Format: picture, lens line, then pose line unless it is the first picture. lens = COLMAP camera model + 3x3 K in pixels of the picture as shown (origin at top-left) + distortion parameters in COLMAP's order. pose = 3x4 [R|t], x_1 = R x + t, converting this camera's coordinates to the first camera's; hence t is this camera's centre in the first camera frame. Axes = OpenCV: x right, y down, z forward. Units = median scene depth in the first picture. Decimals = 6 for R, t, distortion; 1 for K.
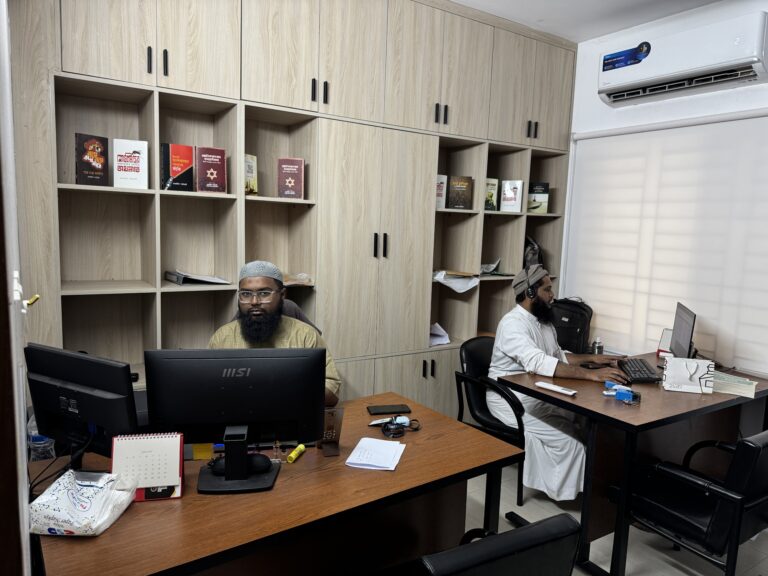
lens RADIAL K [[546.7, 0, 384.0], [0, 546.7, 288.0], [0, 0, 1]] dist [0.114326, -0.184265]
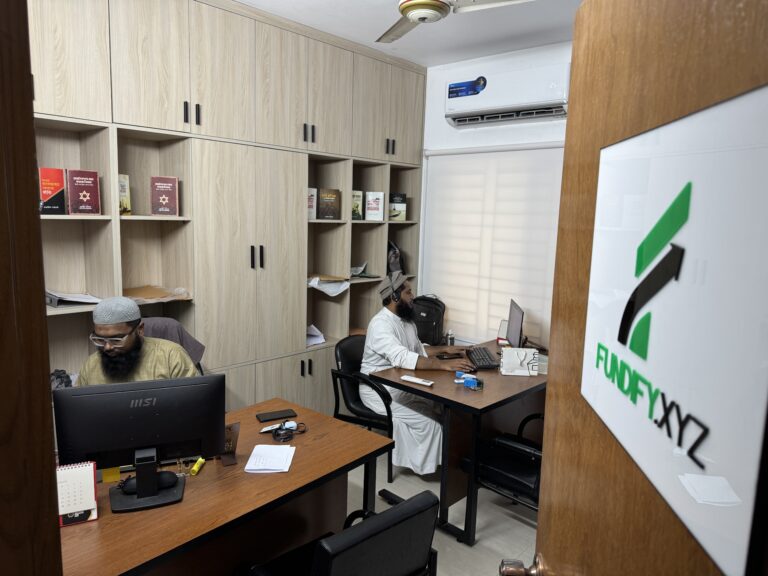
lens RADIAL K [[546.0, 0, 376.9], [0, 546.0, 288.0], [0, 0, 1]] dist [0.120668, -0.198833]
pose [[0.972805, -0.038934, 0.228332, -0.029330], [0.031740, 0.998880, 0.035095, -0.054089], [-0.229442, -0.026894, 0.972951, -0.101438]]
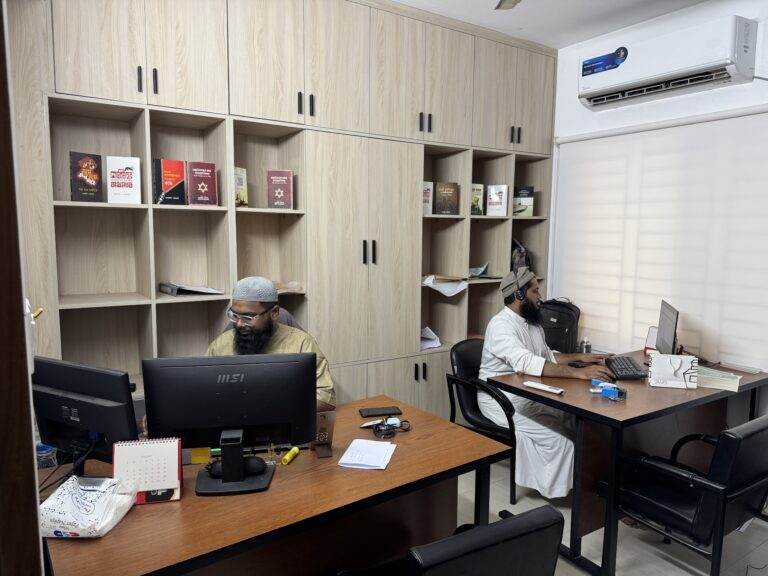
lens RADIAL K [[546.0, 0, 376.9], [0, 546.0, 288.0], [0, 0, 1]] dist [0.120668, -0.198833]
pose [[0.999636, -0.026952, -0.000969, 0.007562], [0.026940, 0.999575, -0.011169, 0.000913], [0.001269, 0.011139, 0.999937, -0.022559]]
